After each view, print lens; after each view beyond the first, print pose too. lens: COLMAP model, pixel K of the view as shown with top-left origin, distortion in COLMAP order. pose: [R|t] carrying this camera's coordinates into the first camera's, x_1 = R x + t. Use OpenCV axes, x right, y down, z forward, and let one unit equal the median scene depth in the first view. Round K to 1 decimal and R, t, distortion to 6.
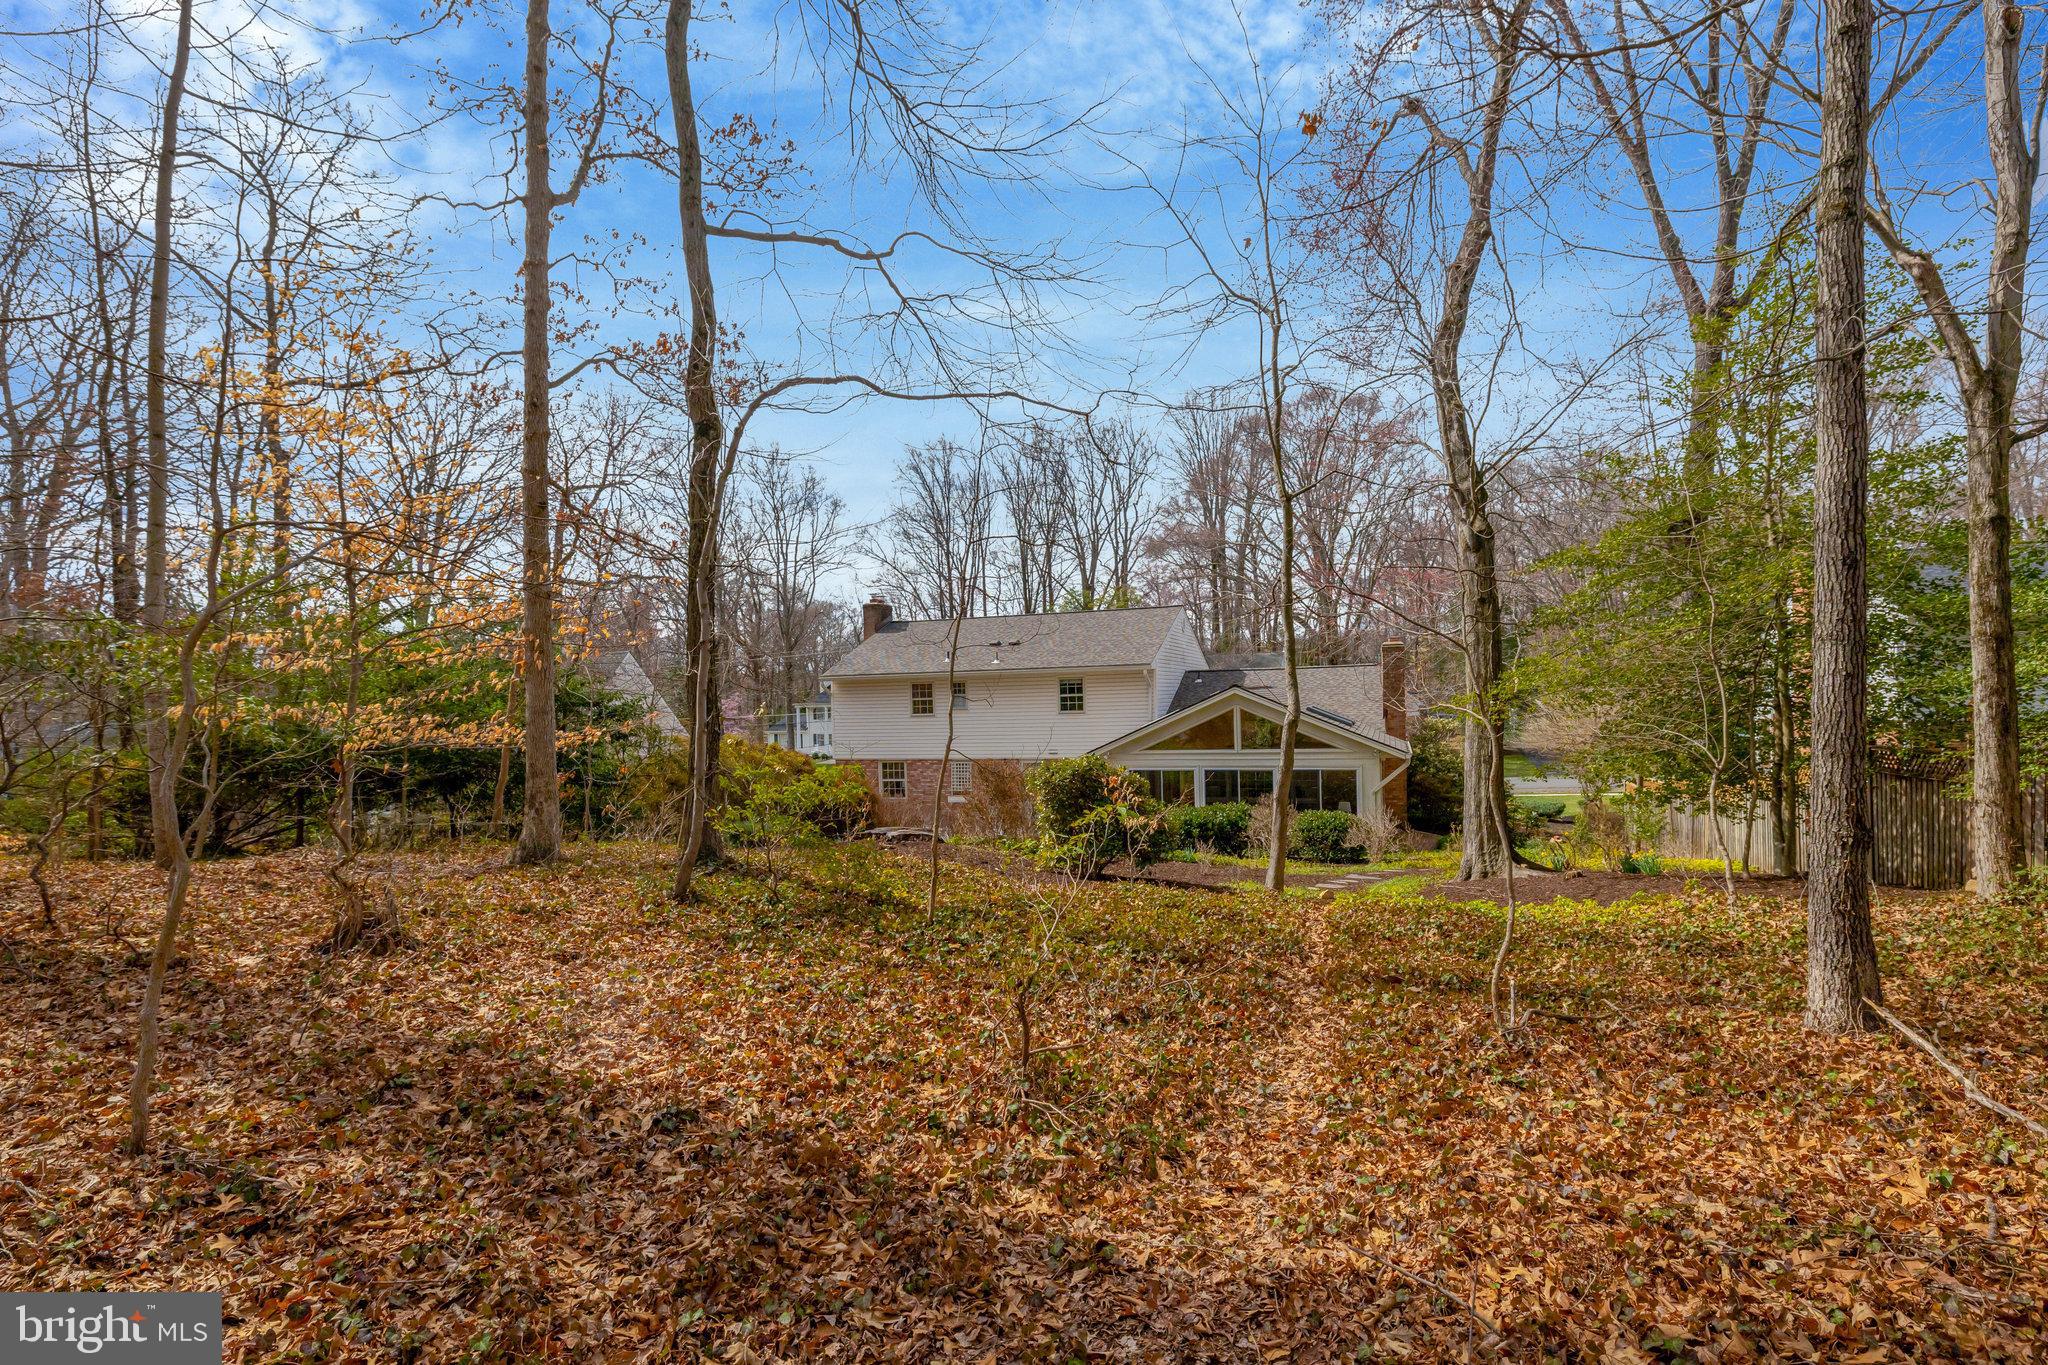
lens RADIAL K [[1014.2, 0, 1023.6], [0, 1014.2, 686.3], [0, 0, 1]] dist [0.001893, 0.000461]
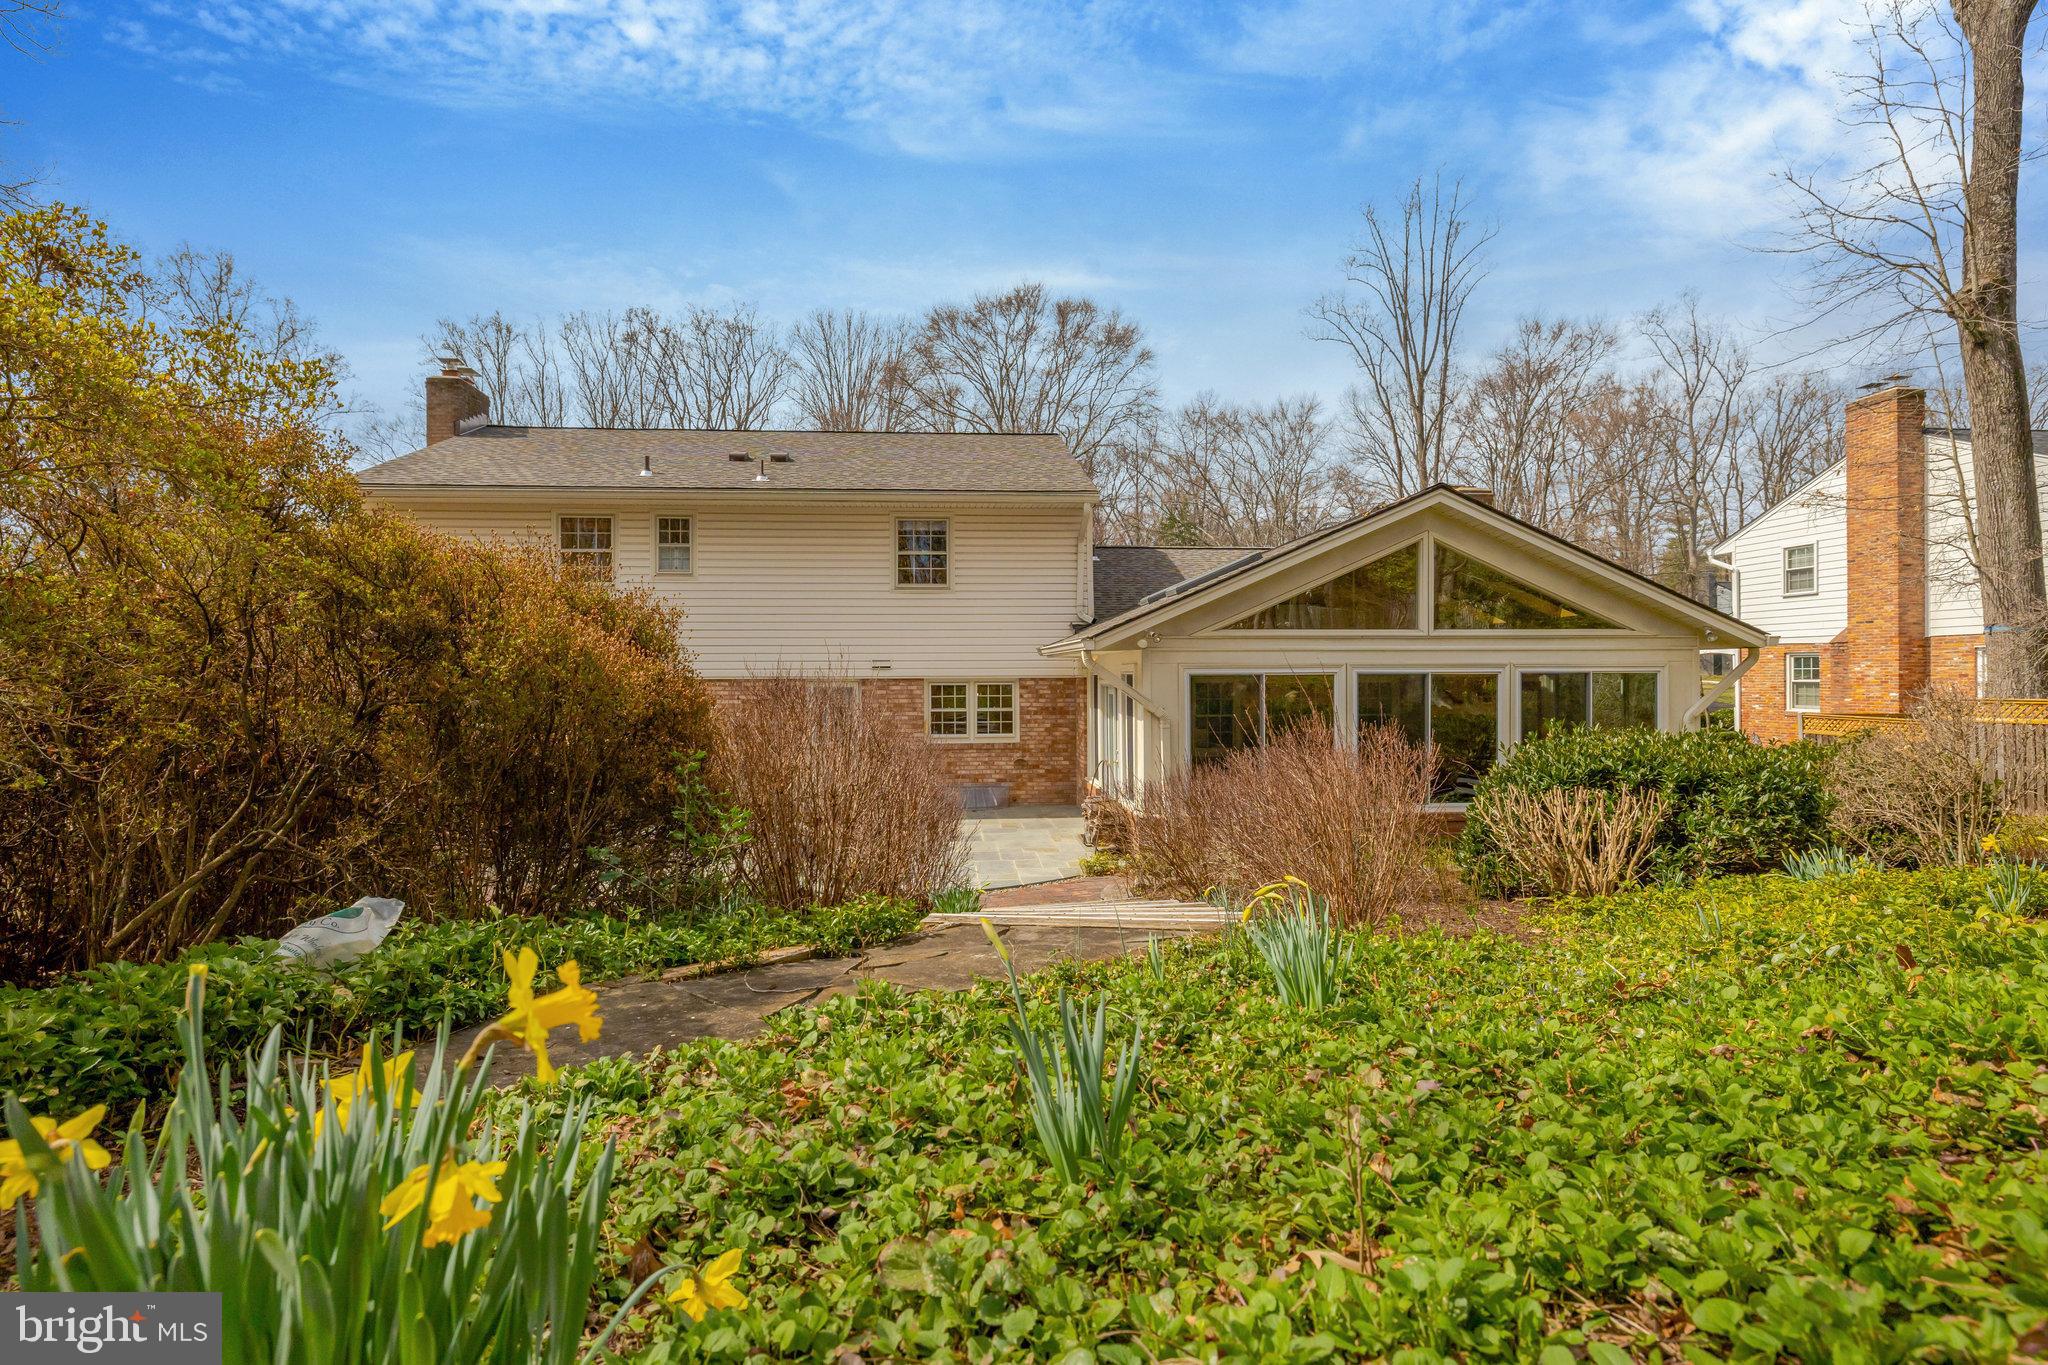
lens RADIAL K [[1014.2, 0, 1015.7], [0, 1014.2, 685.0], [0, 0, 1]] dist [0.001893, 0.000461]
pose [[0.912118, 0.024022, 0.409223, -0.114747], [-0.026652, 0.999645, 0.000724, 0.072525], [-0.409060, -0.011567, 0.912434, 0.517583]]
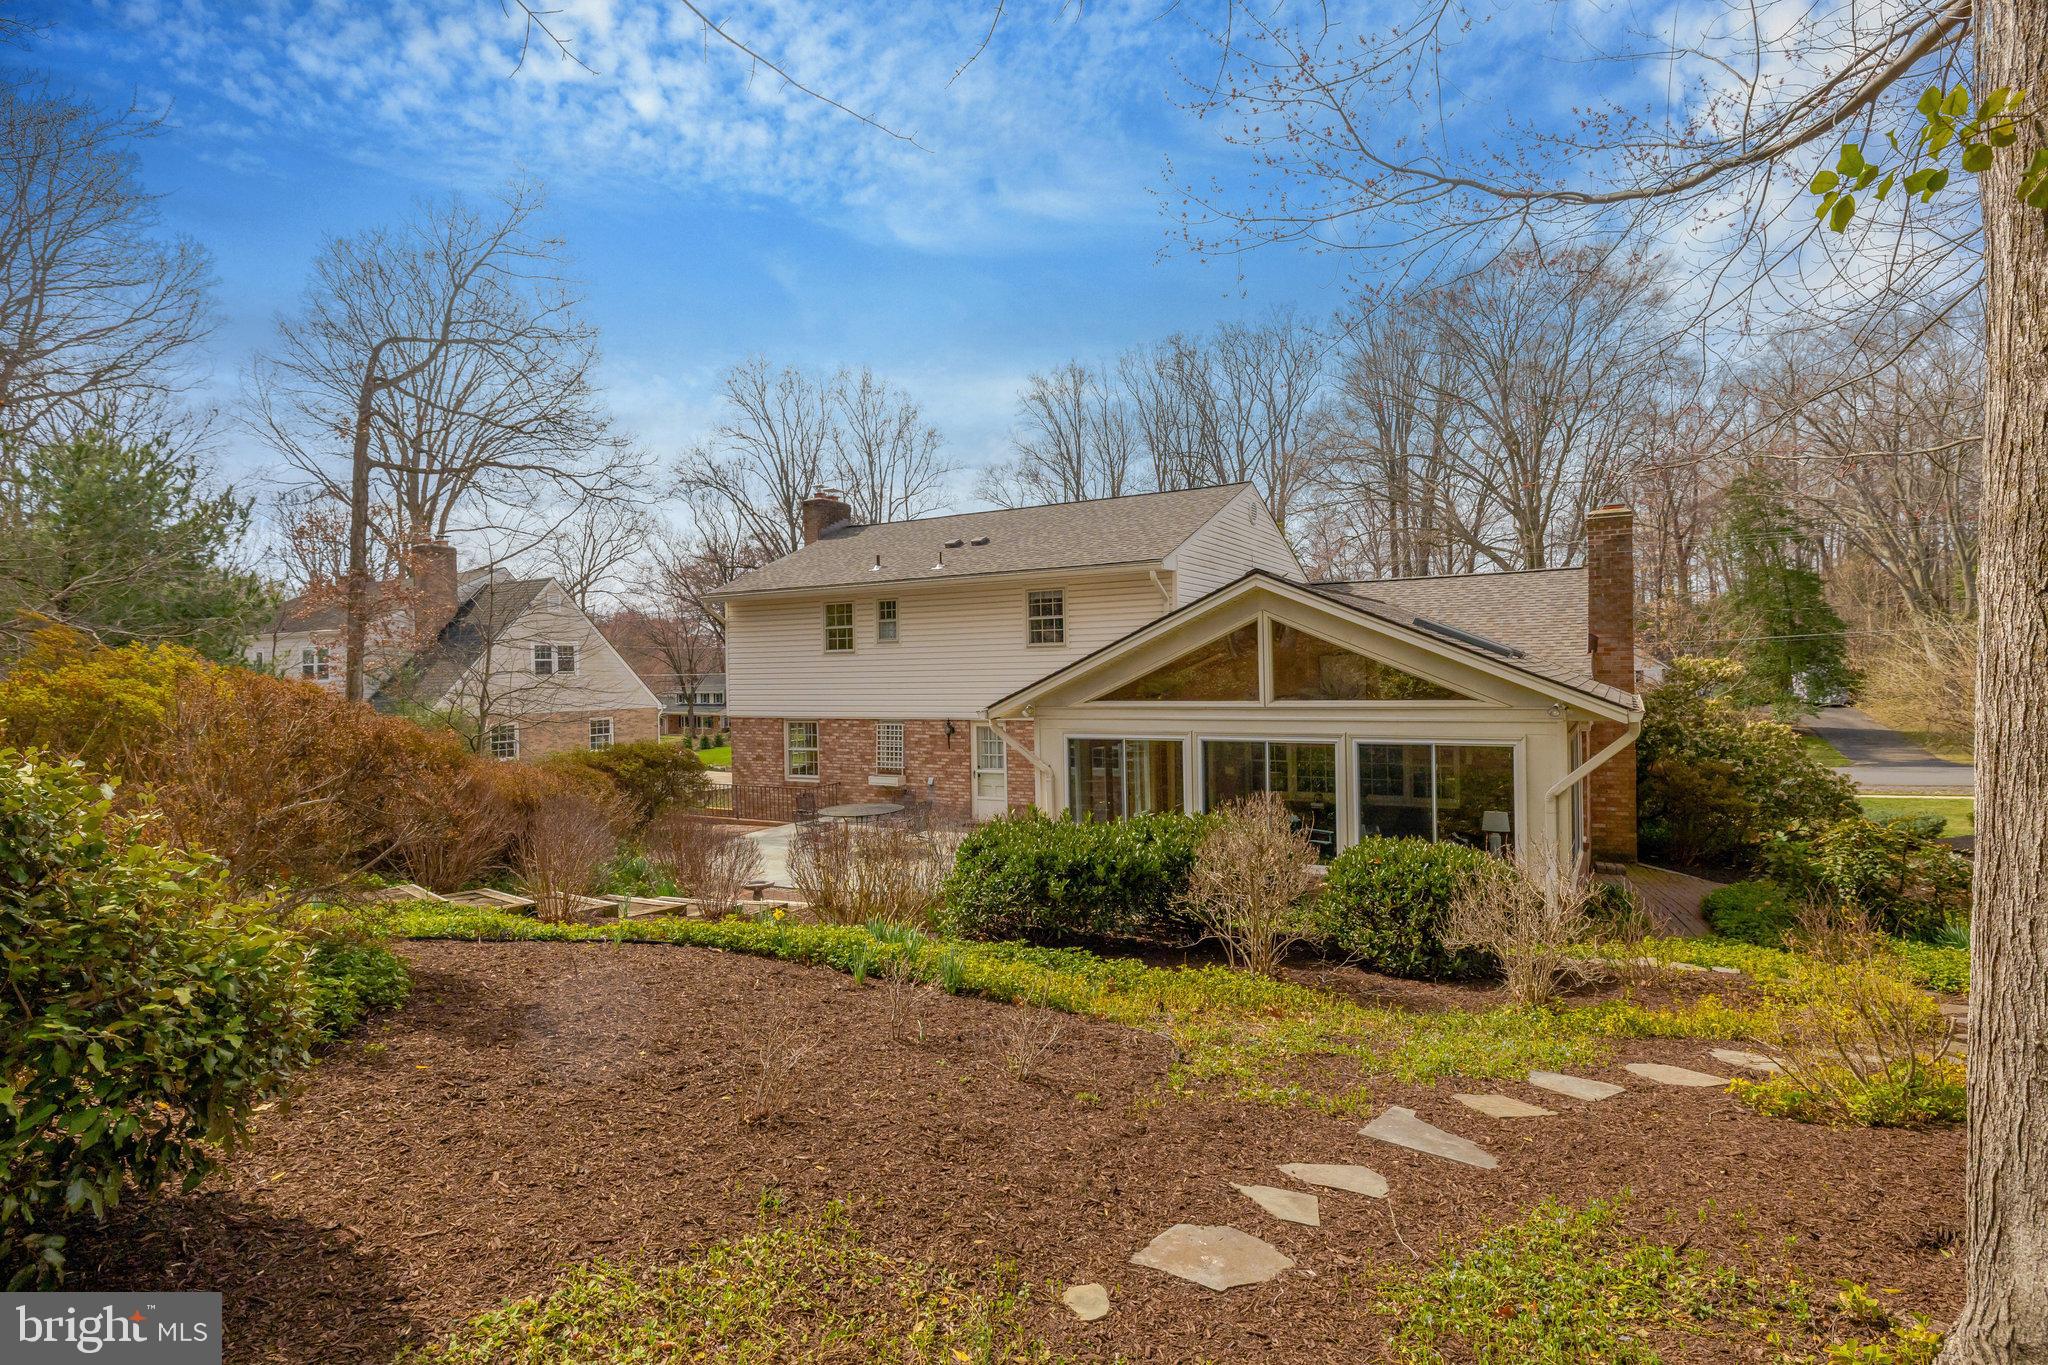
lens RADIAL K [[1025.7, 0, 1030.6], [0, 1025.7, 683.8], [0, 0, 1]] dist [-0.003828, -0.000153]
pose [[0.984601, 0.011233, -0.174457, 0.146189], [-0.006749, 0.999632, 0.026274, 0.032597], [0.174688, -0.024692, 0.984314, 0.382900]]
